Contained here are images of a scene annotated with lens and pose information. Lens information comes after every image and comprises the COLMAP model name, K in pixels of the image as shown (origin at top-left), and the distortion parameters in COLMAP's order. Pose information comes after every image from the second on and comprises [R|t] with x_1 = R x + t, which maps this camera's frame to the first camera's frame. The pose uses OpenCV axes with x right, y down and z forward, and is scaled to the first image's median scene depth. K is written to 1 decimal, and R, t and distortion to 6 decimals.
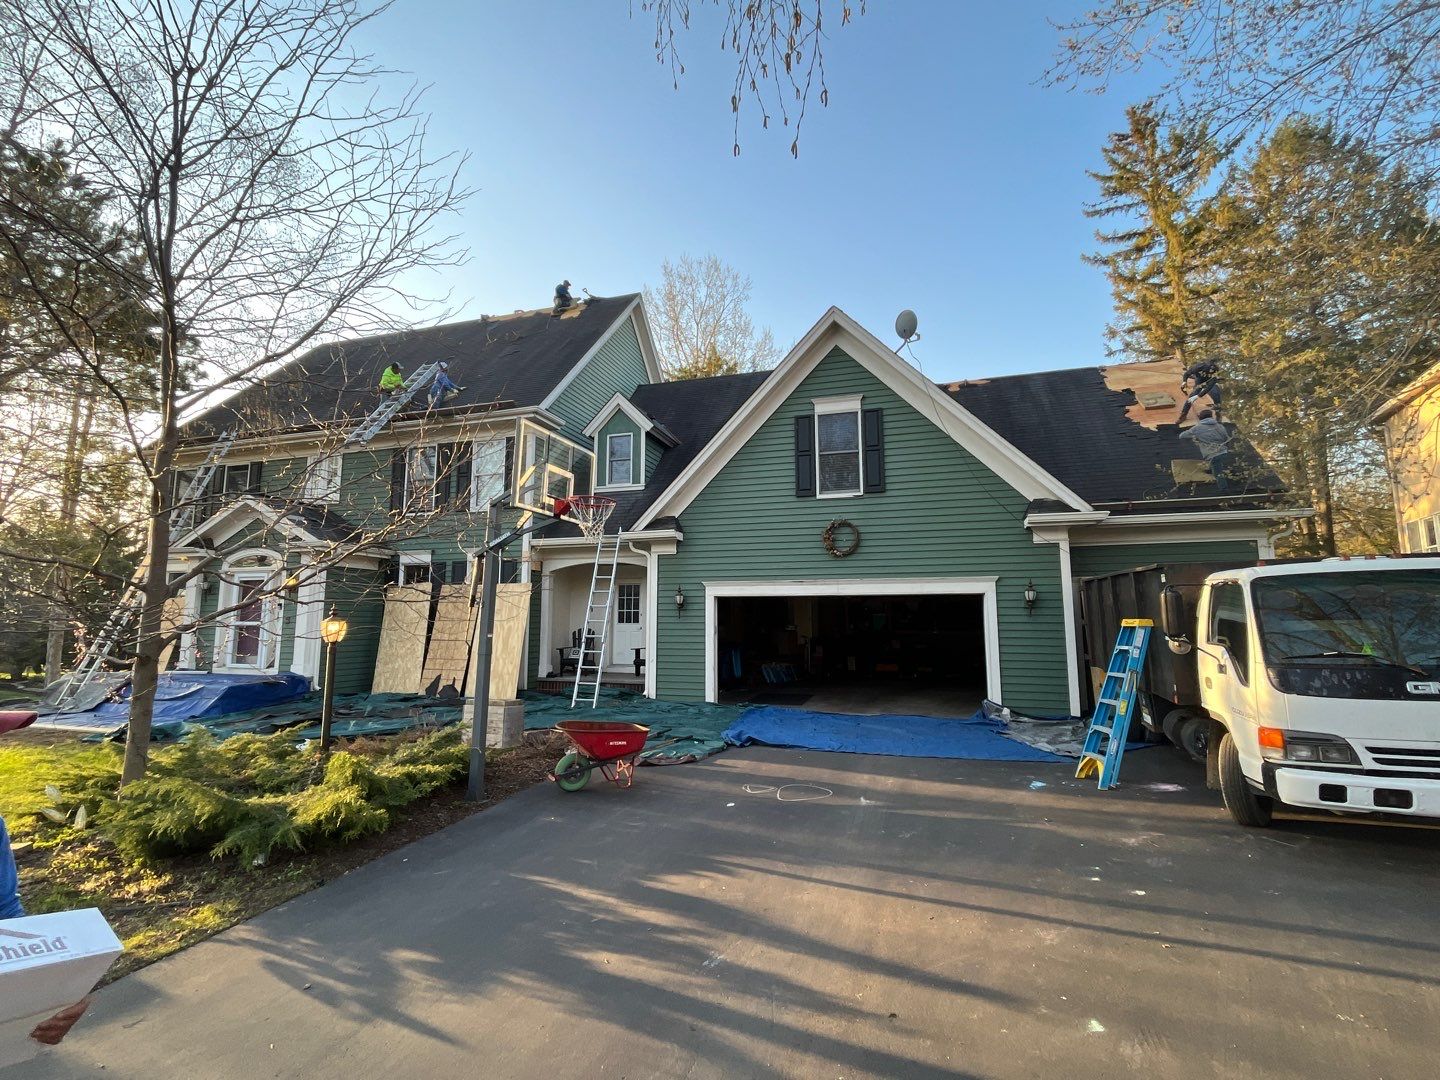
lens RADIAL K [[661.7, 0, 719.7], [0, 661.7, 535.4], [0, 0, 1]] dist [-0.001111, 0.000138]
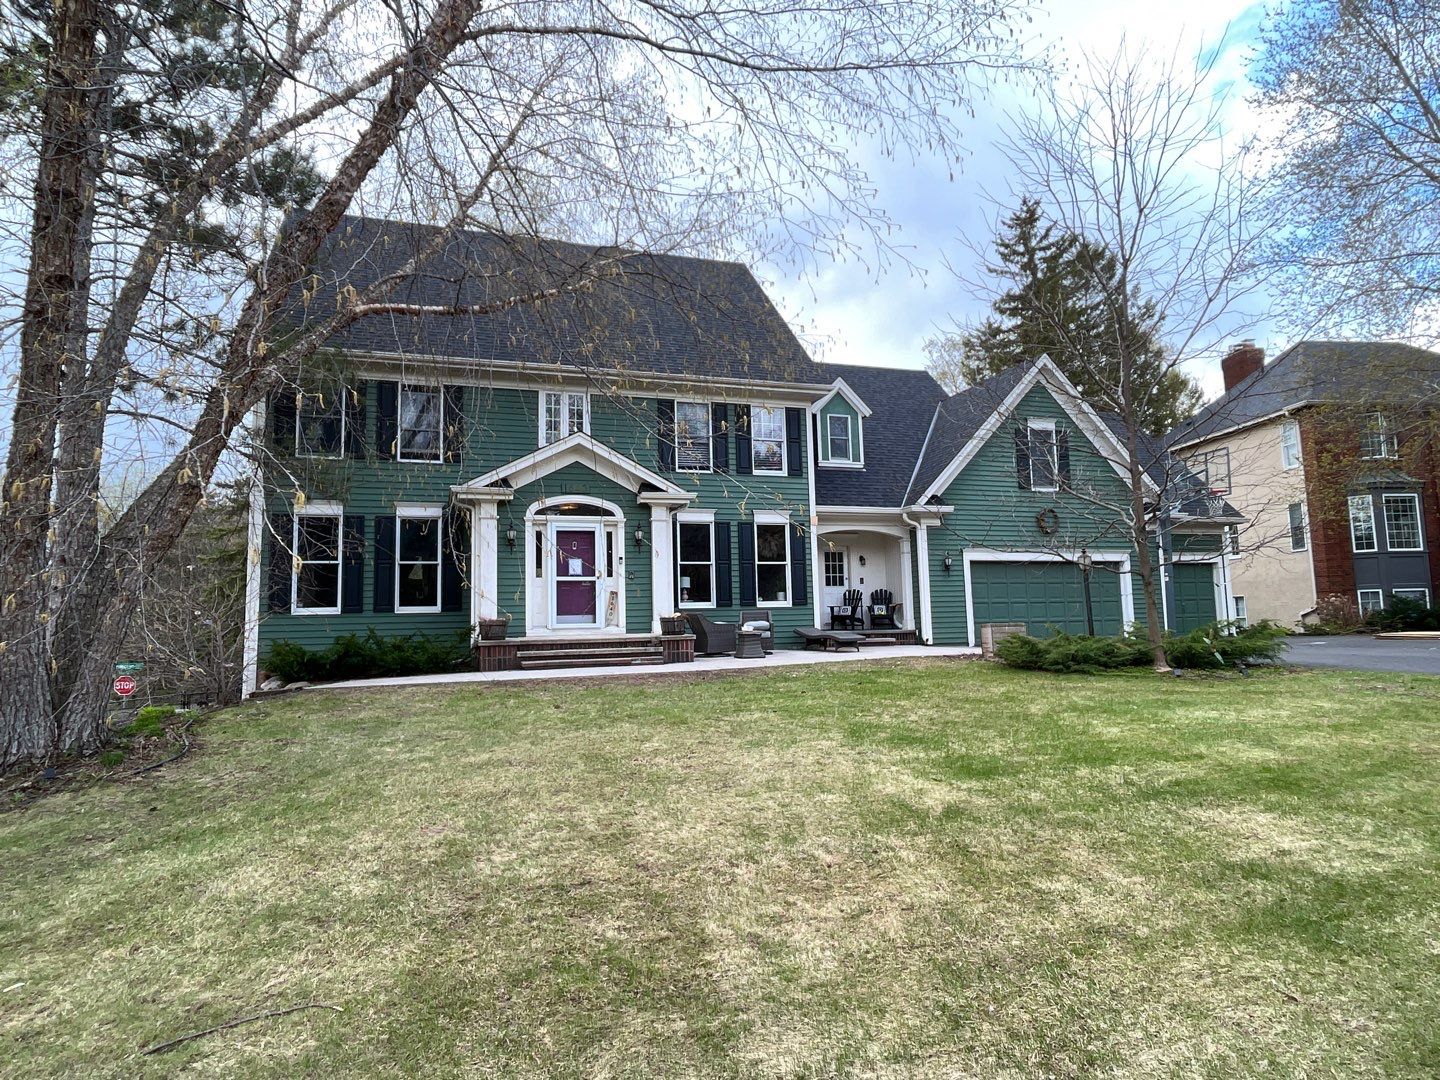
lens RADIAL K [[870.1, 0, 720.0], [0, 870.1, 540.0], [0, 0, 1]] dist [-0.002771, 0.000163]
pose [[0.803592, 0.041721, 0.593717, -1.379070], [-0.054691, 0.998496, 0.003858, 0.071640], [-0.592663, -0.035571, 0.804665, -0.067689]]
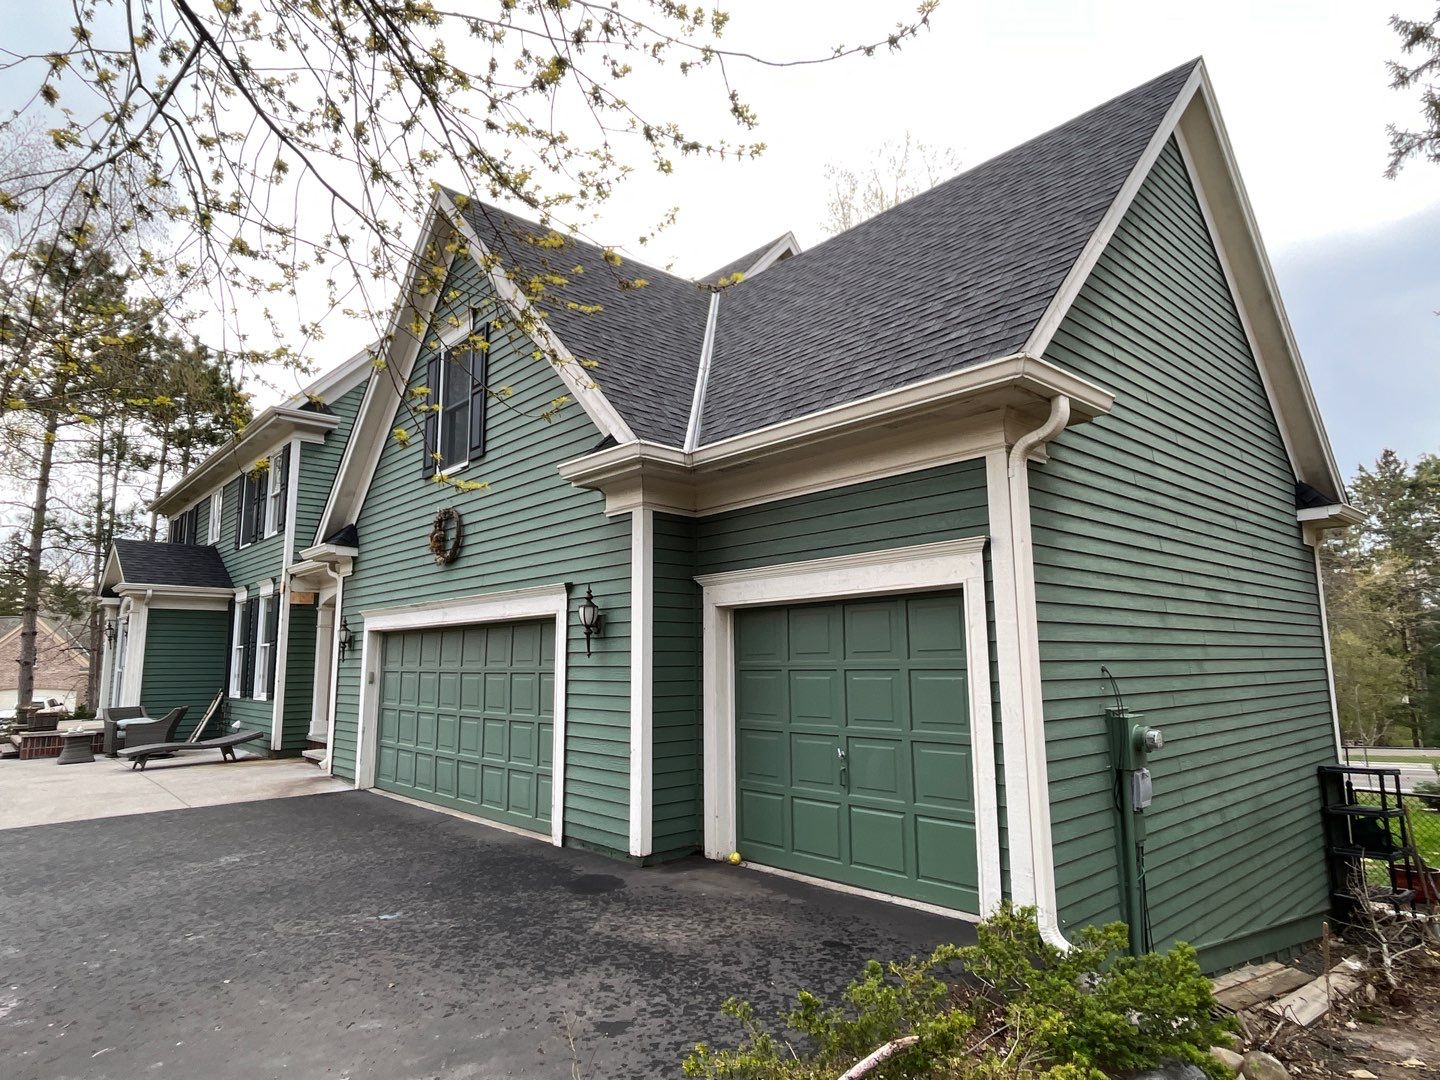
lens RADIAL K [[826.4, 0, 728.3], [0, 826.4, 538.5], [0, 0, 1]] dist [0.028295, 0.000473]
pose [[0.856555, -0.082866, -0.509360, 0.770699], [0.076647, 0.996505, -0.033227, 0.050558], [0.510332, -0.010580, 0.859912, 0.418499]]
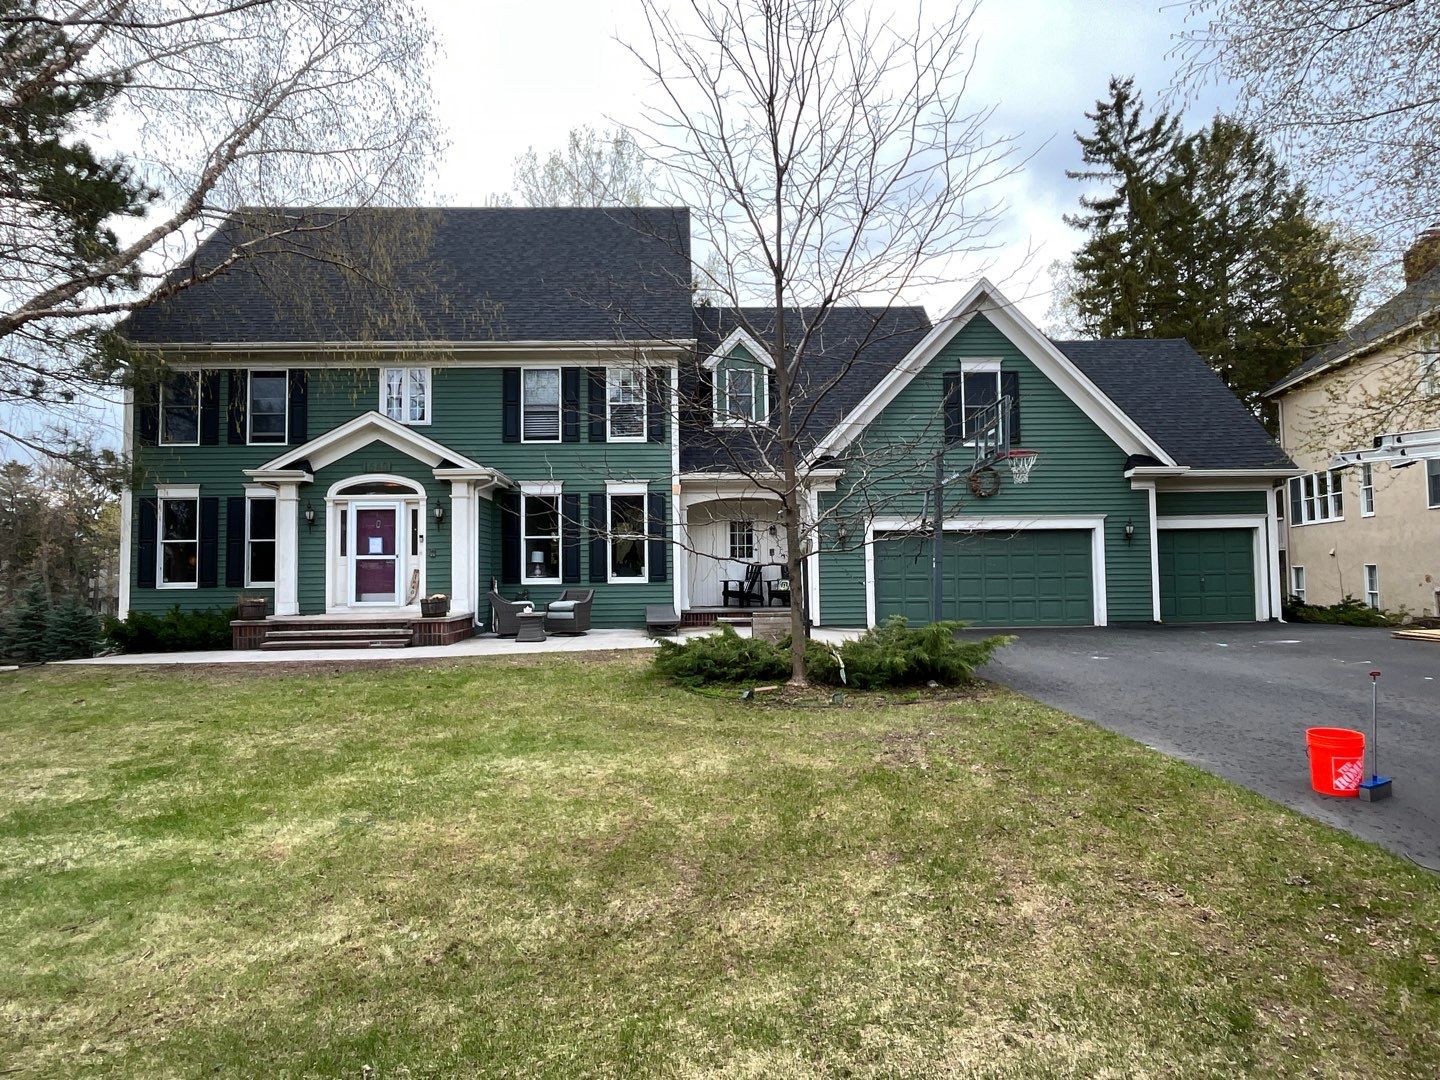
lens RADIAL K [[870.1, 0, 720.0], [0, 870.1, 540.0], [0, 0, 1]] dist [-0.002771, 0.000163]
pose [[0.945243, 0.004259, 0.326339, -0.719891], [-0.031131, 0.996532, 0.077165, 0.003474], [-0.324879, -0.083099, 0.942098, -0.294482]]
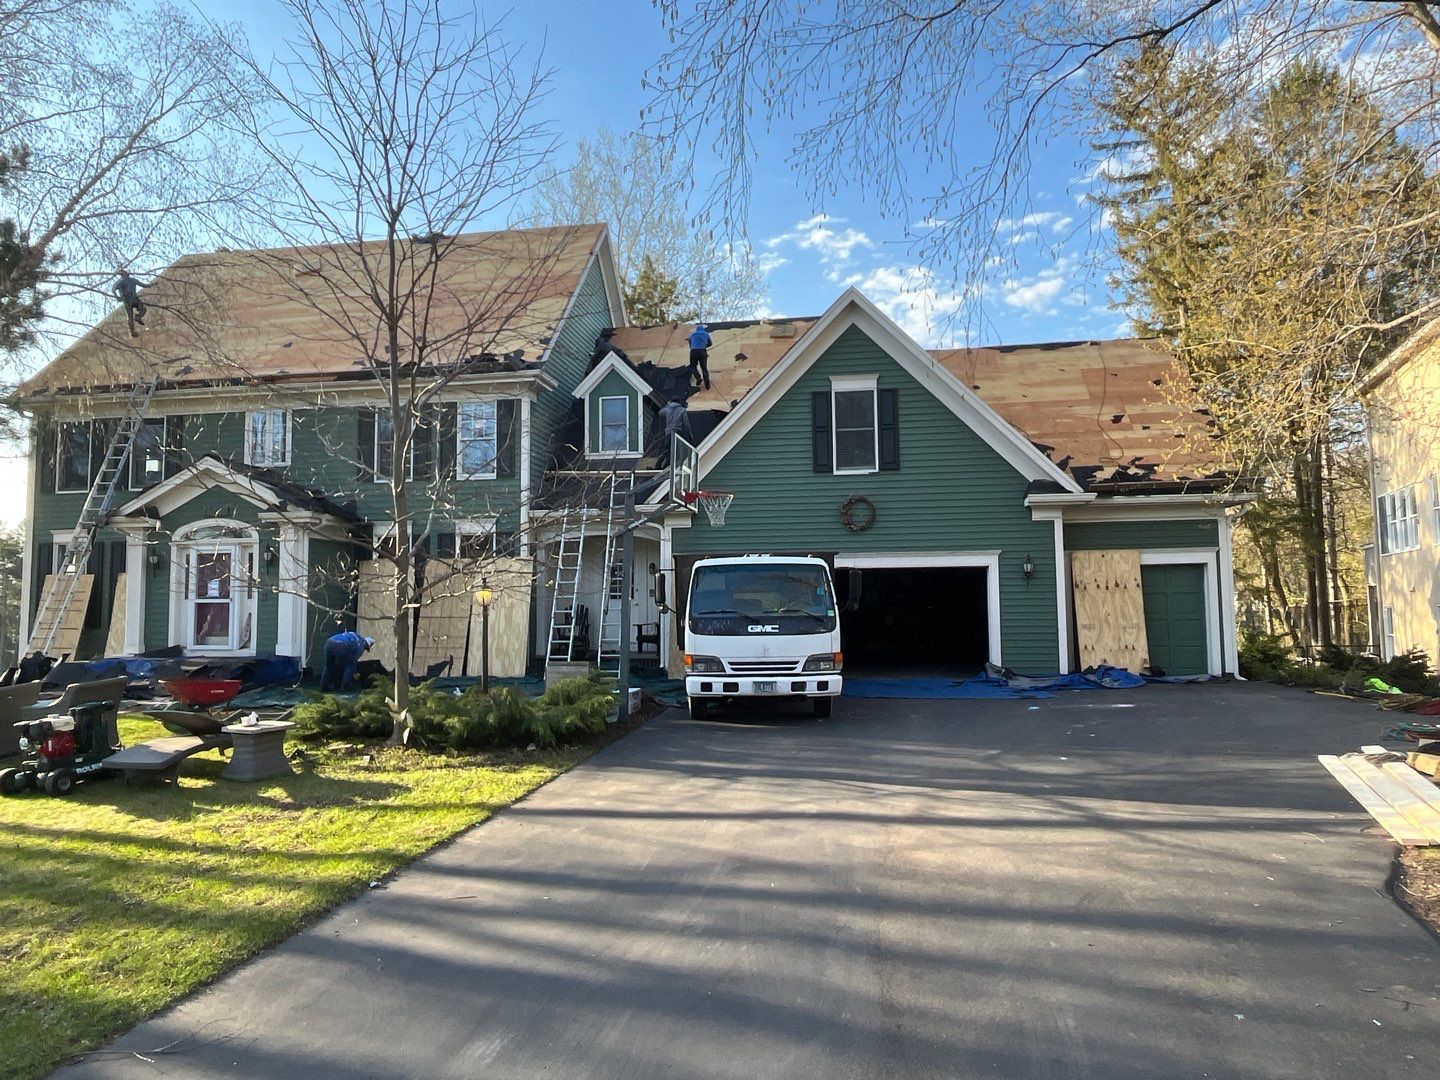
lens RADIAL K [[964.9, 0, 719.9], [0, 964.9, 536.2], [0, 0, 1]] dist [-0.001678, -0.003644]
pose [[0.990199, 0.002245, 0.139647, -0.227803], [-0.009685, 0.998568, 0.052619, -0.035680], [-0.139329, -0.053456, 0.988802, -0.444454]]
